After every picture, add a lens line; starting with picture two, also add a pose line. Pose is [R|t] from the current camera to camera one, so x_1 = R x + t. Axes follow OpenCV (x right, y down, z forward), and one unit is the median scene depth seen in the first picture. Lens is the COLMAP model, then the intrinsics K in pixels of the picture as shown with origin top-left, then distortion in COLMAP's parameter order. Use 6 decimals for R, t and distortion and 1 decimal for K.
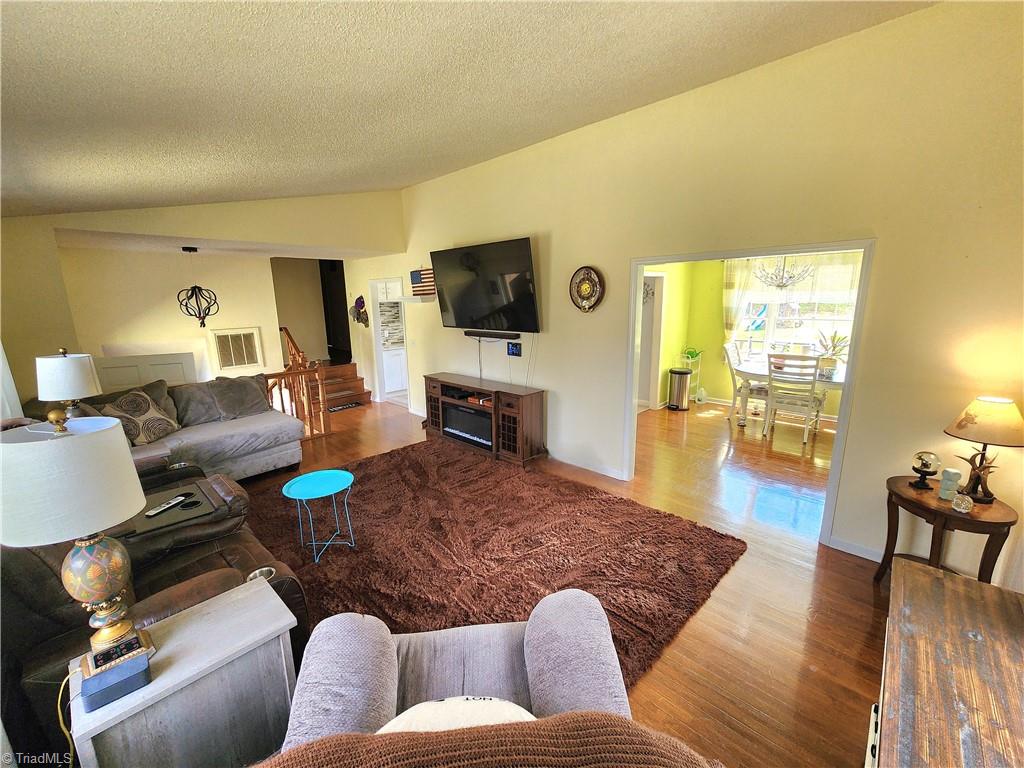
lens RADIAL K [[419.3, 0, 509.1], [0, 419.3, 384.9], [0, 0, 1]] dist [0.000909, -0.000003]
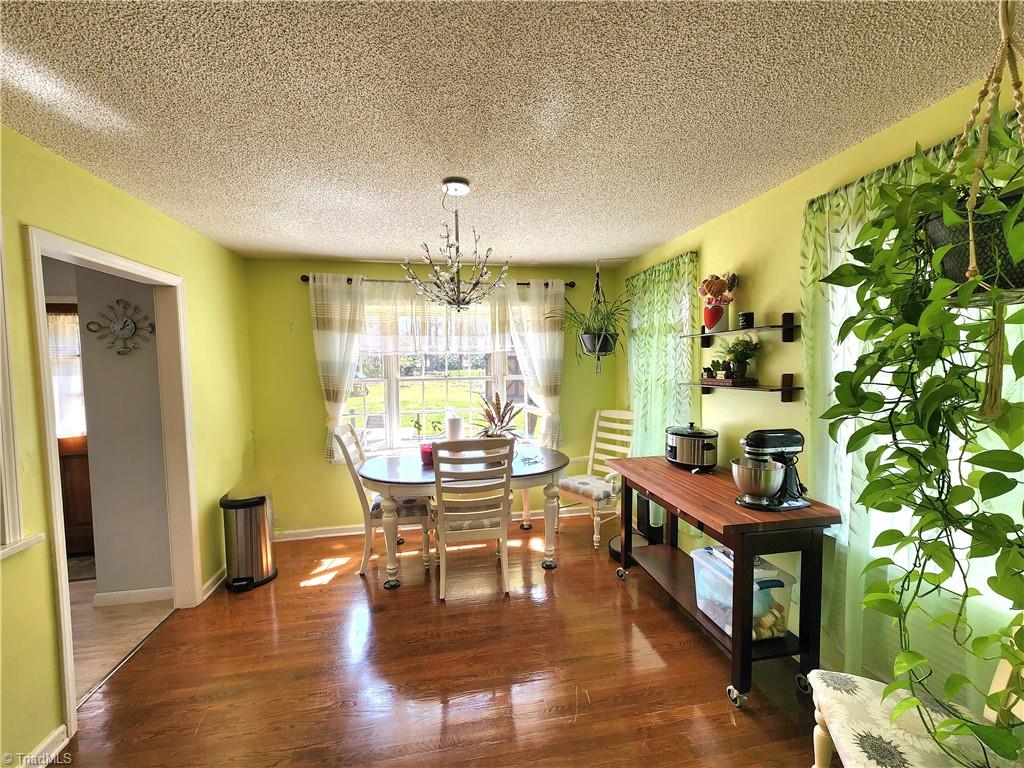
lens RADIAL K [[419.3, 0, 509.1], [0, 419.3, 384.9], [0, 0, 1]] dist [0.000909, -0.000003]
pose [[0.574630, -0.038750, 0.817496, 0.207462], [0.173795, 0.981874, -0.075621, -0.071171], [-0.799747, 0.185531, 0.570949, 0.498098]]
